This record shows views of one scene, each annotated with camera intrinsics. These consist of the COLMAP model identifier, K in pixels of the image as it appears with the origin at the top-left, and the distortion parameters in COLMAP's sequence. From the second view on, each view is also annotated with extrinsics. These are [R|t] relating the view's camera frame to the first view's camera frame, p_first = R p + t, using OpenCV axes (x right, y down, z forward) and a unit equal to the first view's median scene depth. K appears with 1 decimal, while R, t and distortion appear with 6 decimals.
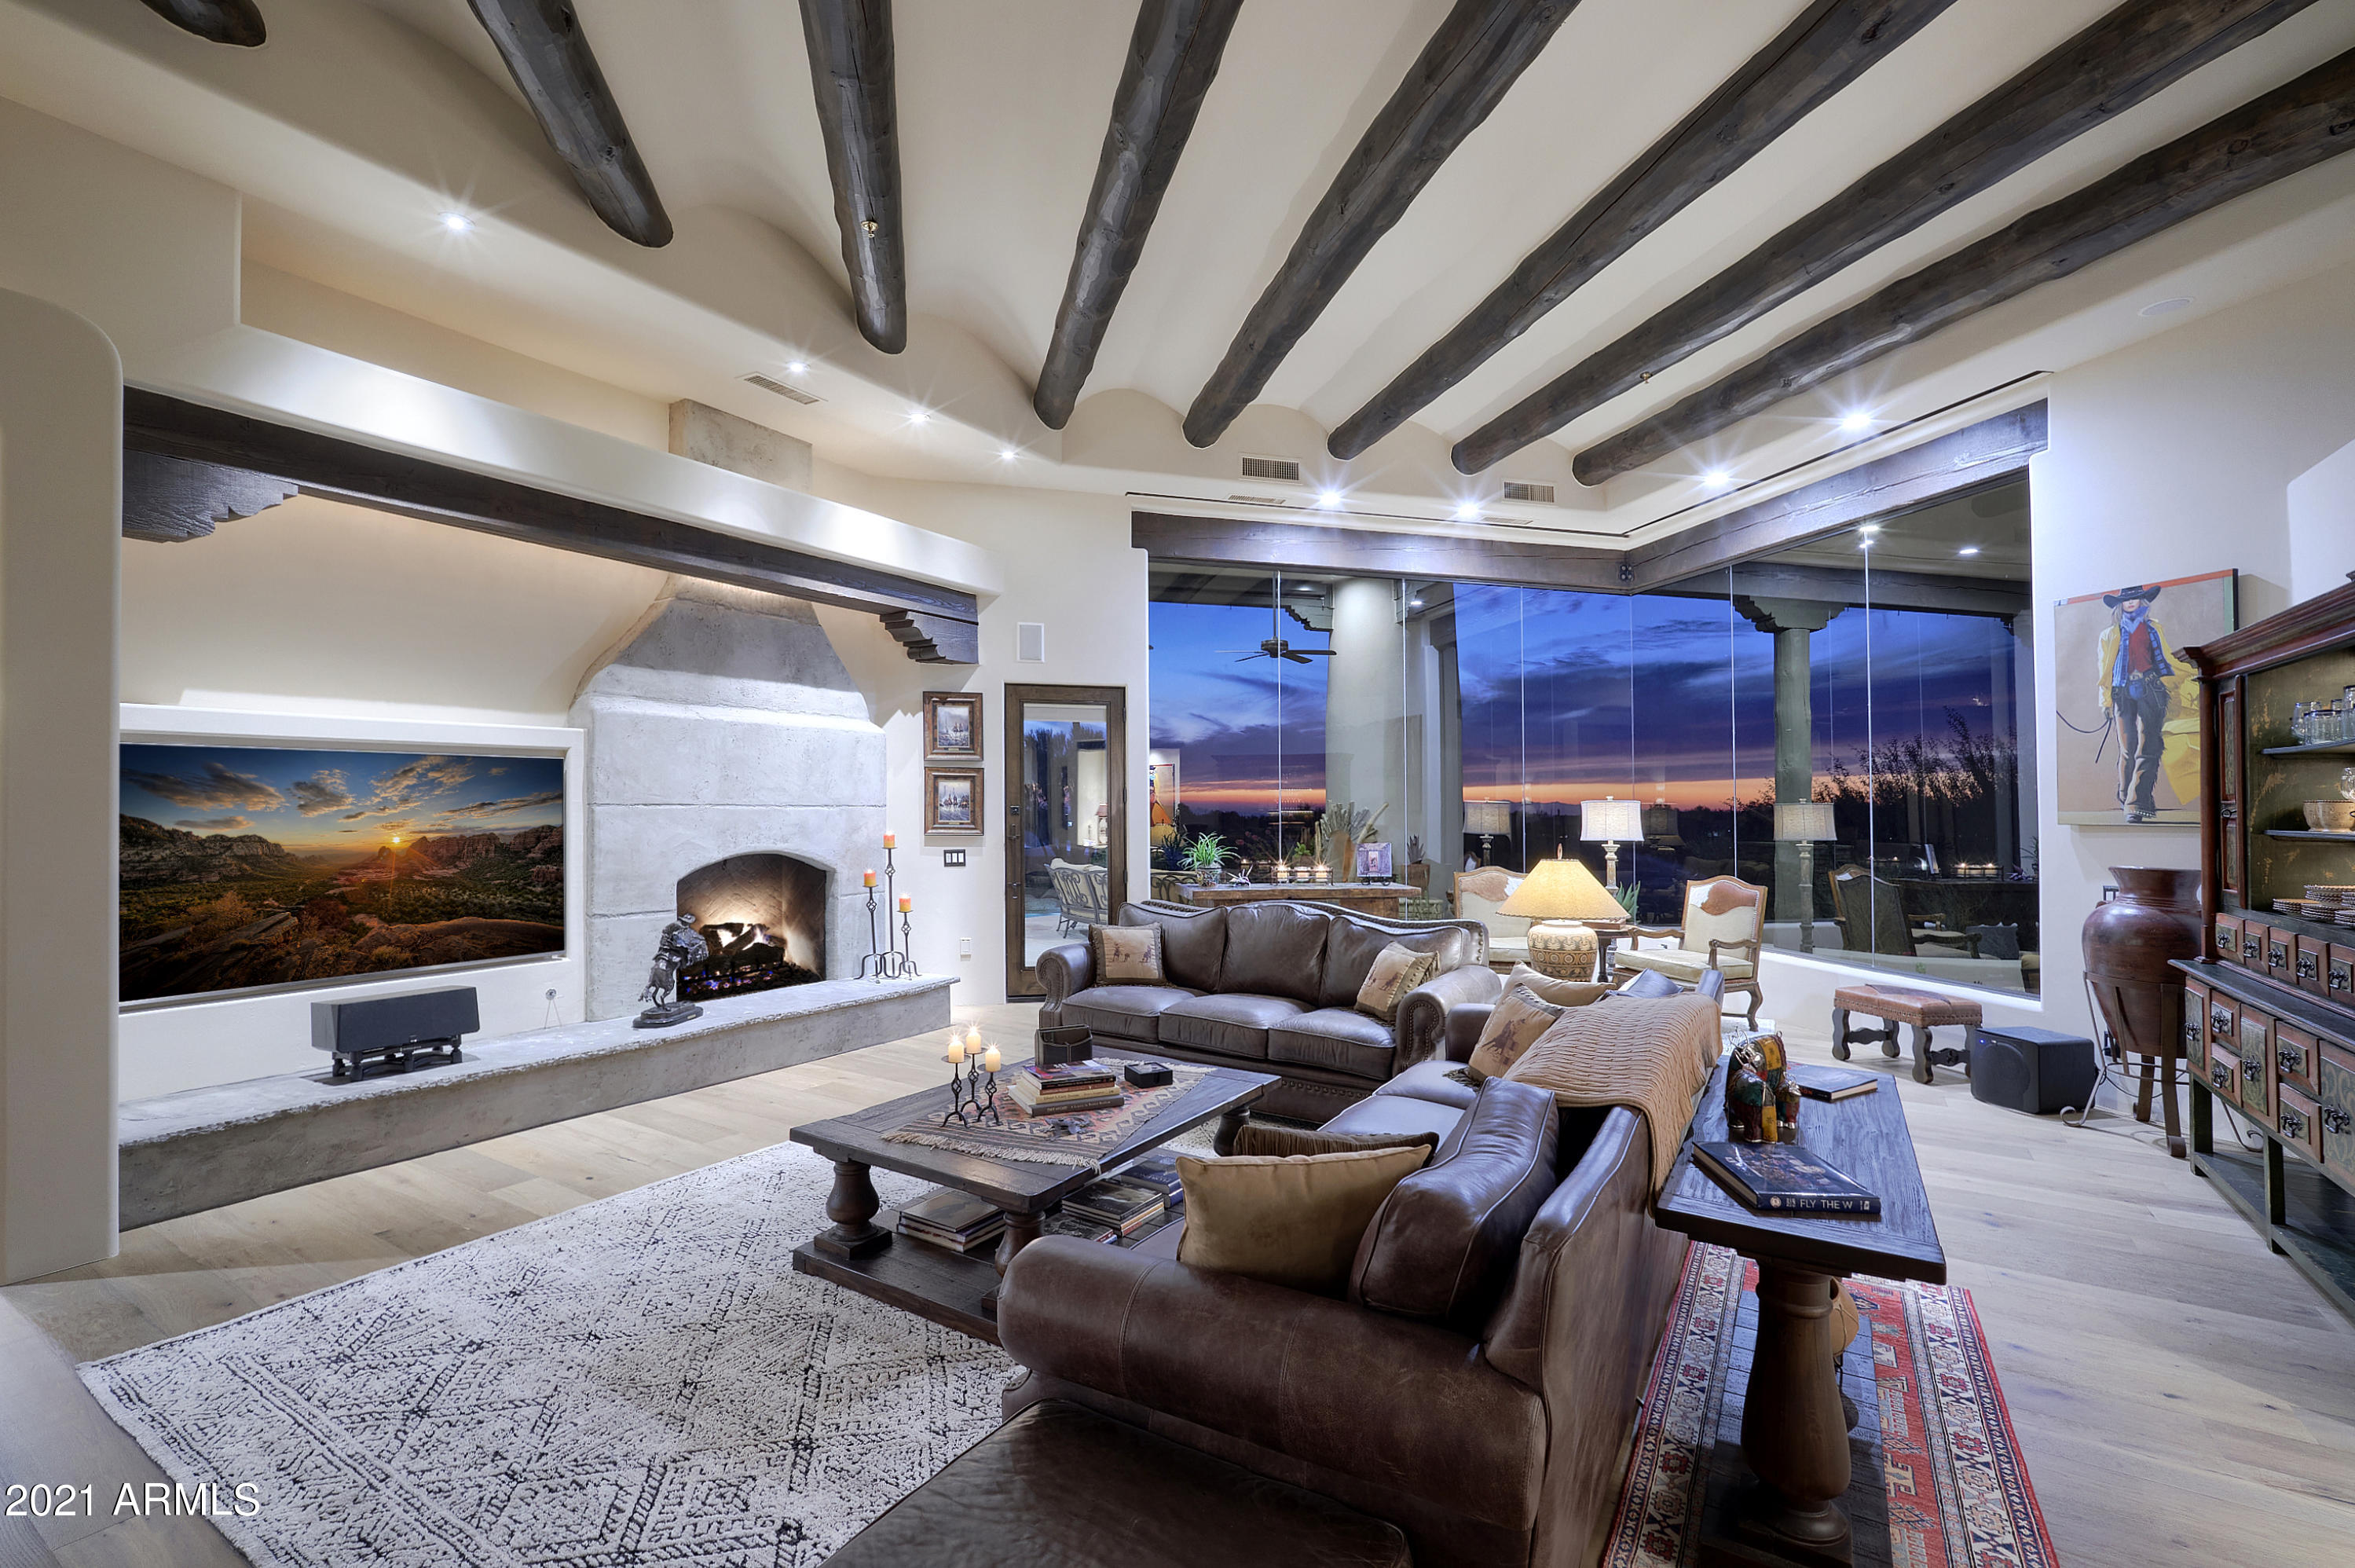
lens RADIAL K [[1056.7, 0, 1168.9], [0, 1056.7, 821.1], [0, 0, 1]] dist [-0.024207, 0.007895]
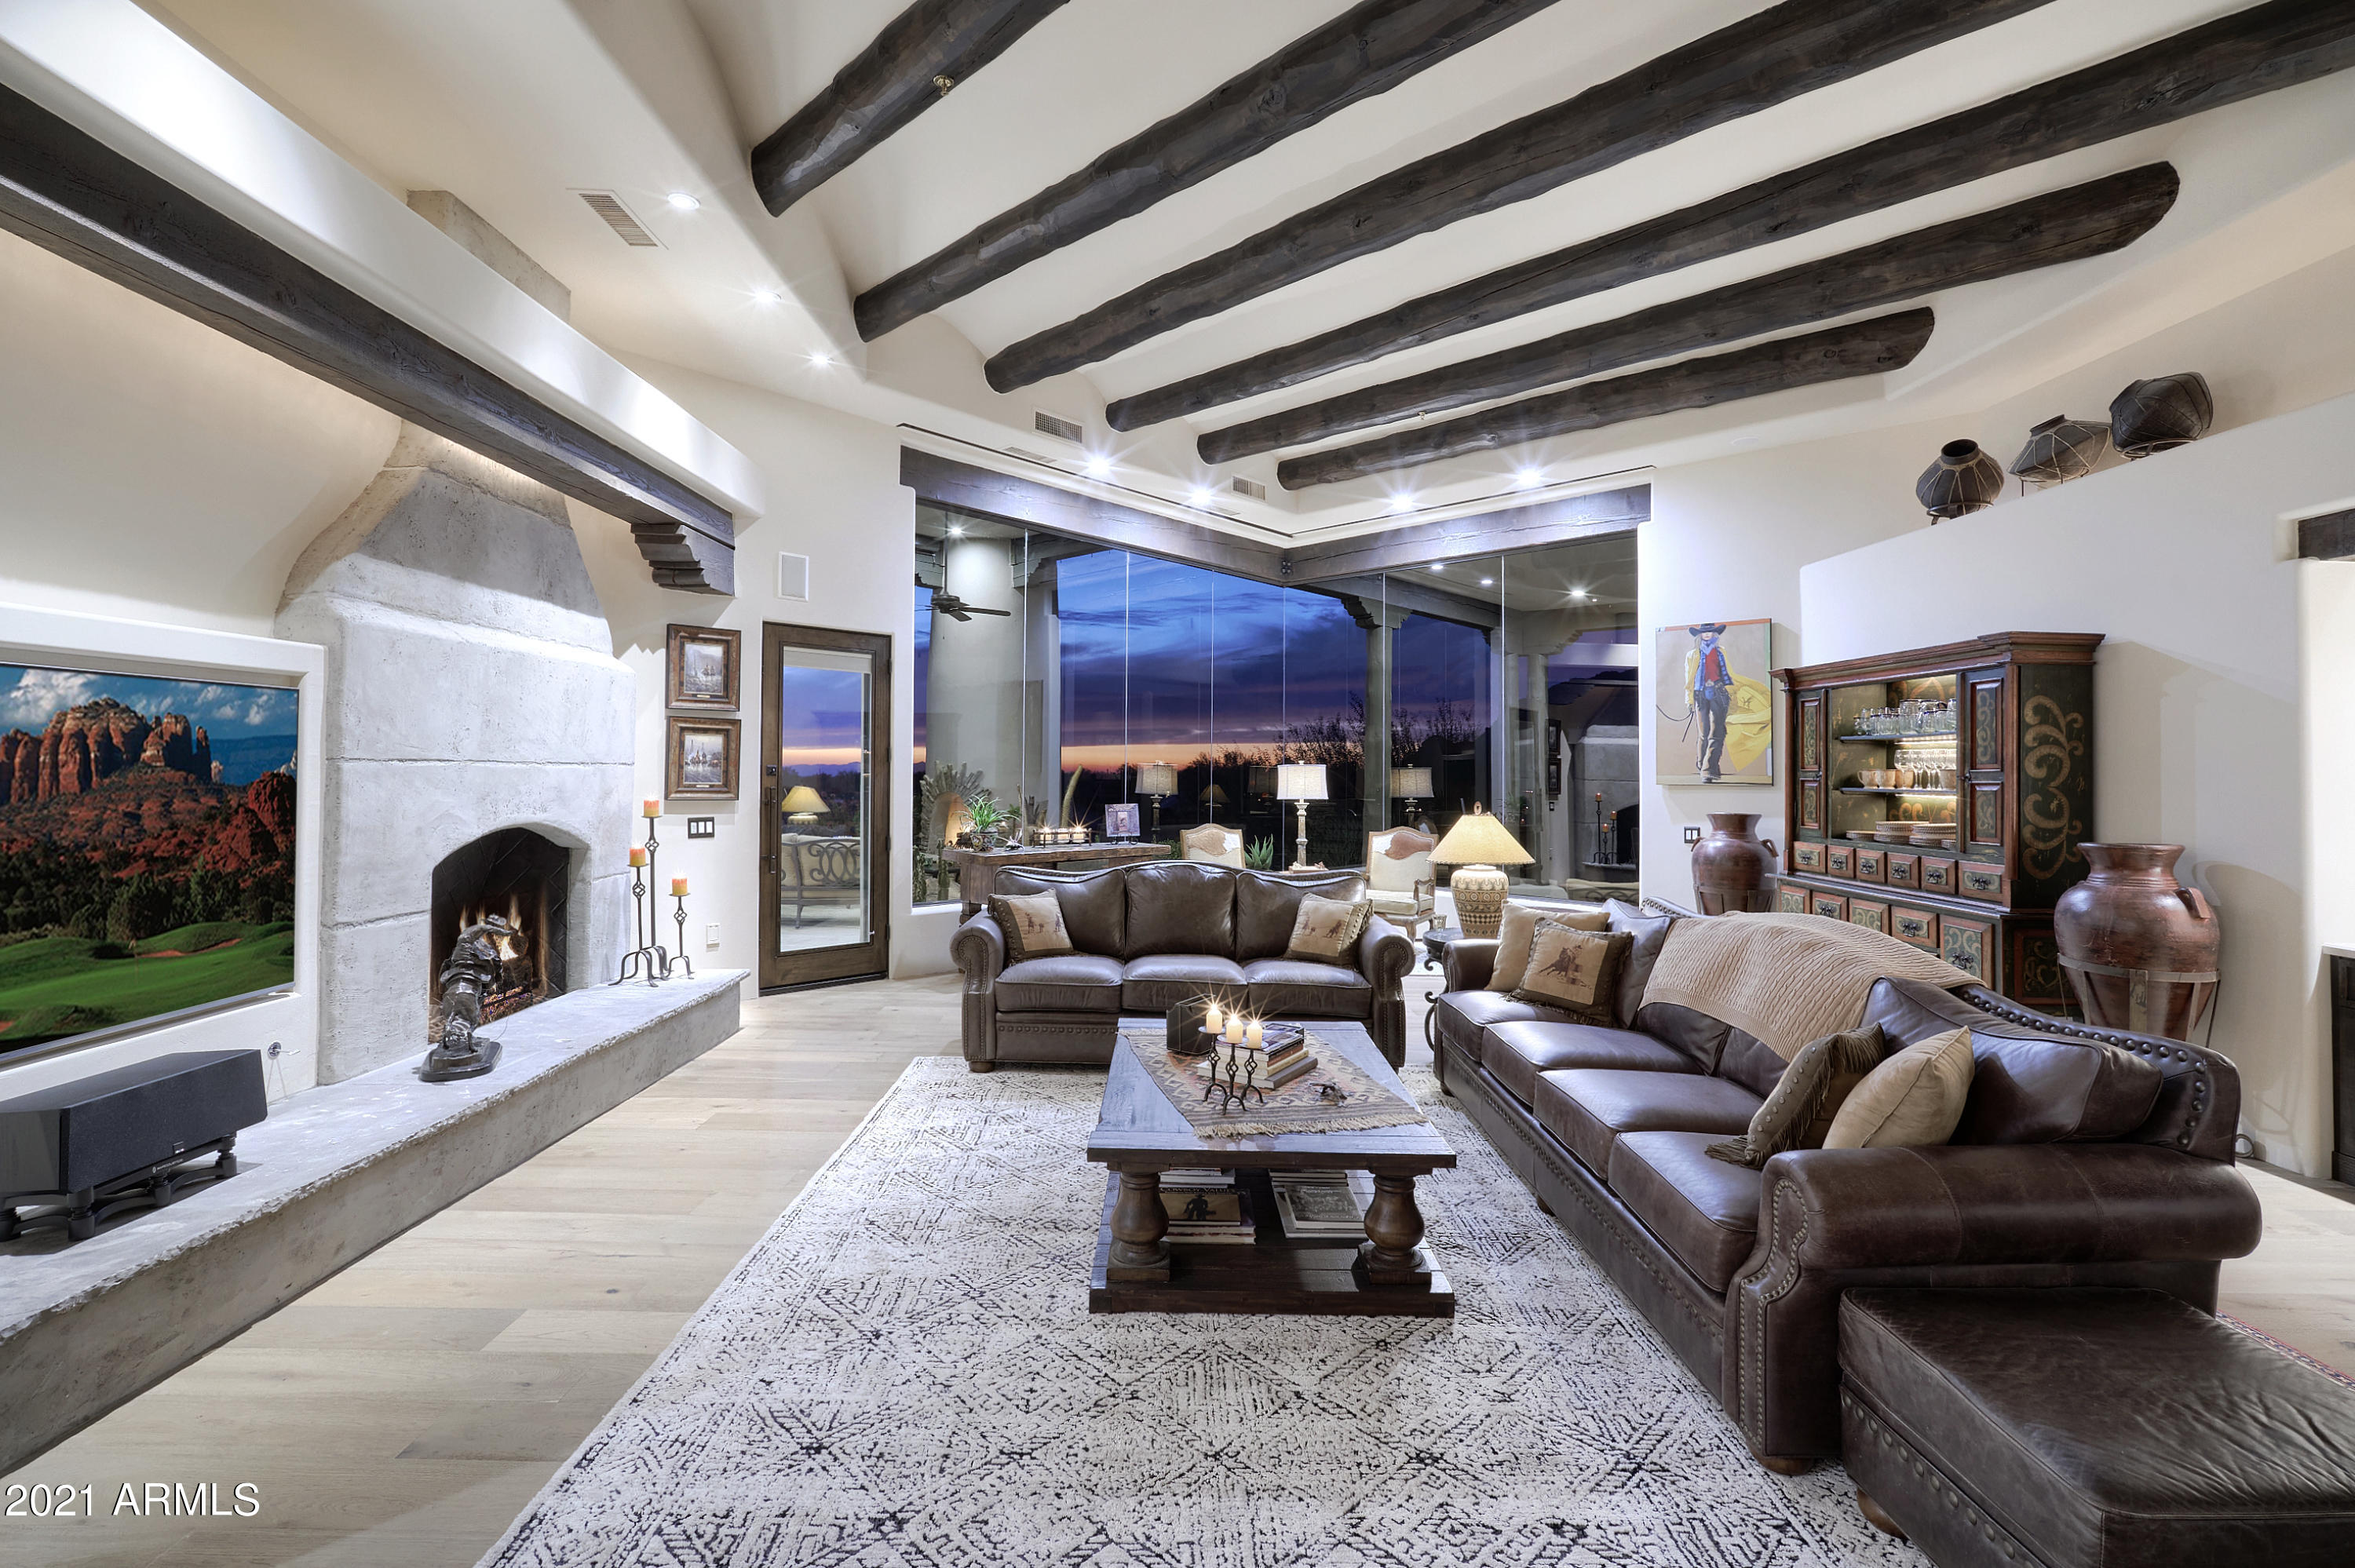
lens RADIAL K [[1048.7, 0, 1180.7], [0, 1048.7, 775.4], [0, 0, 1]] dist [-0.022504, 0.008523]
pose [[0.839739, 0.002635, 0.542983, -0.382238], [0.000760, 0.999982, -0.006029, -0.001005], [-0.542989, 0.005475, 0.839722, 0.127000]]
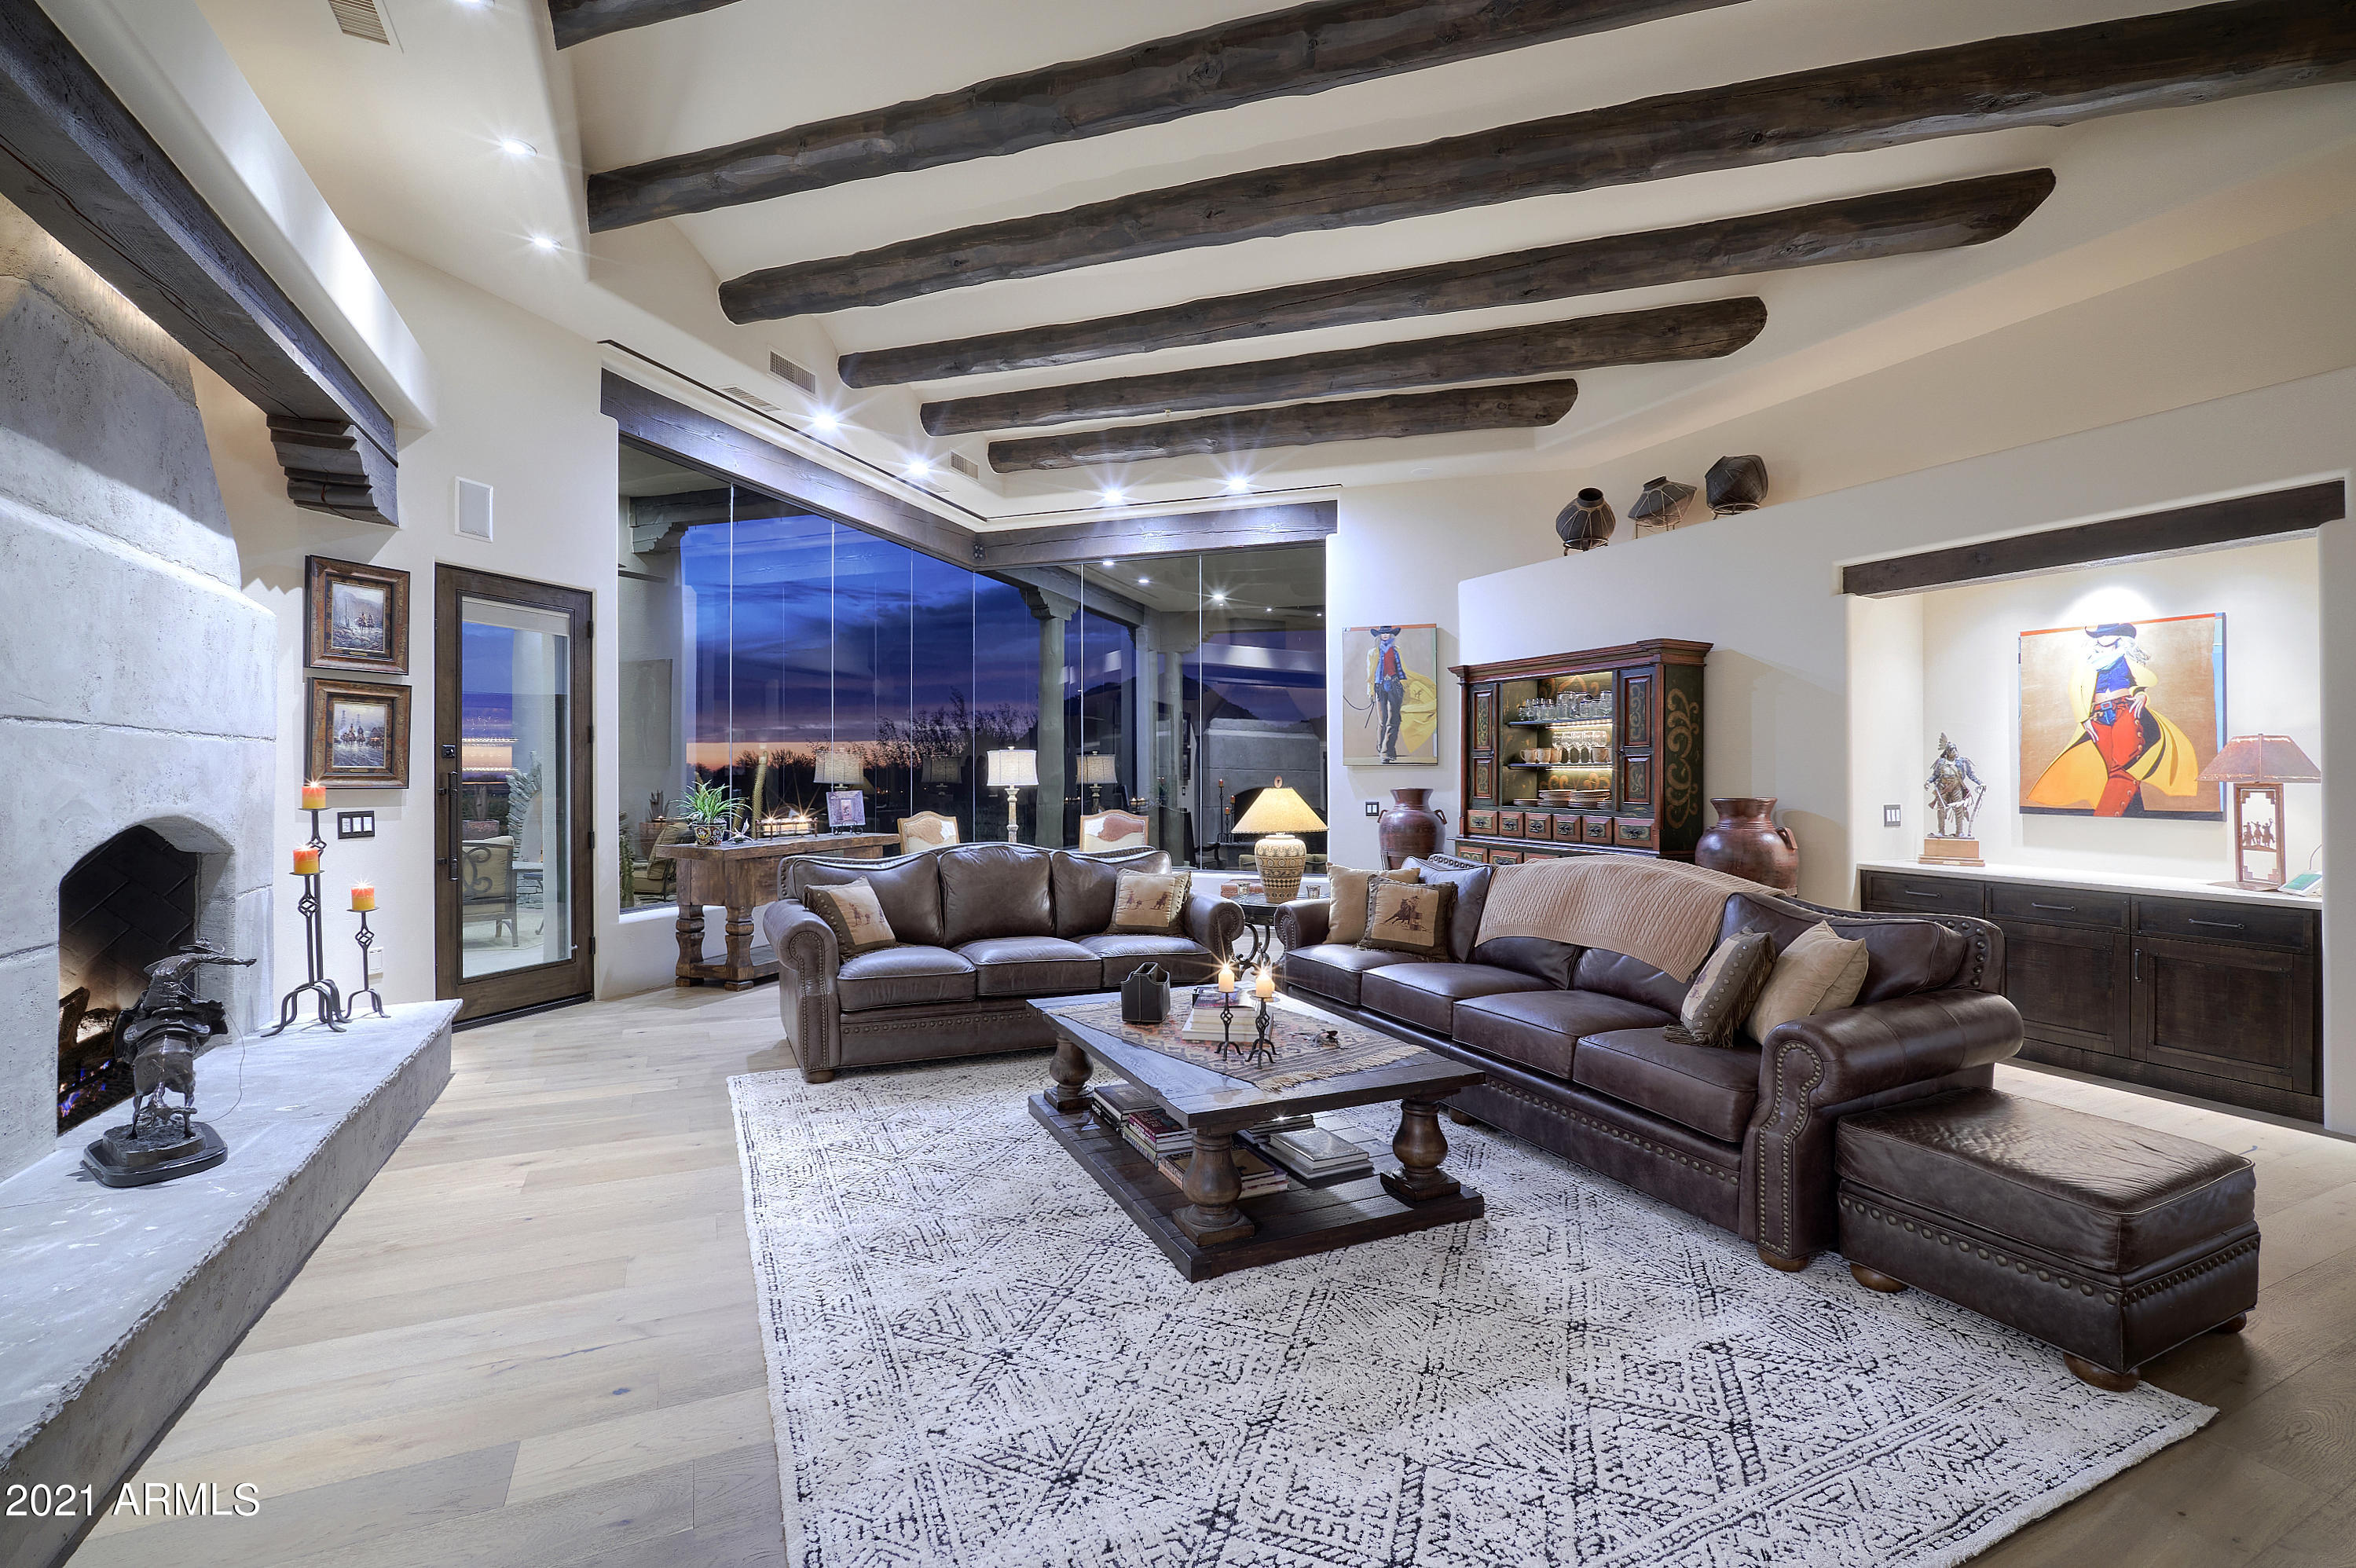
lens RADIAL K [[1030.8, 0, 1180.1], [0, 1030.8, 789.9], [0, 0, 1]] dist [-0.022083, 0.007559]
pose [[0.534959, -0.017475, 0.844697, -0.525331], [0.013204, 0.999837, 0.012322, 0.014790], [-0.844775, 0.004561, 0.535102, 0.290739]]
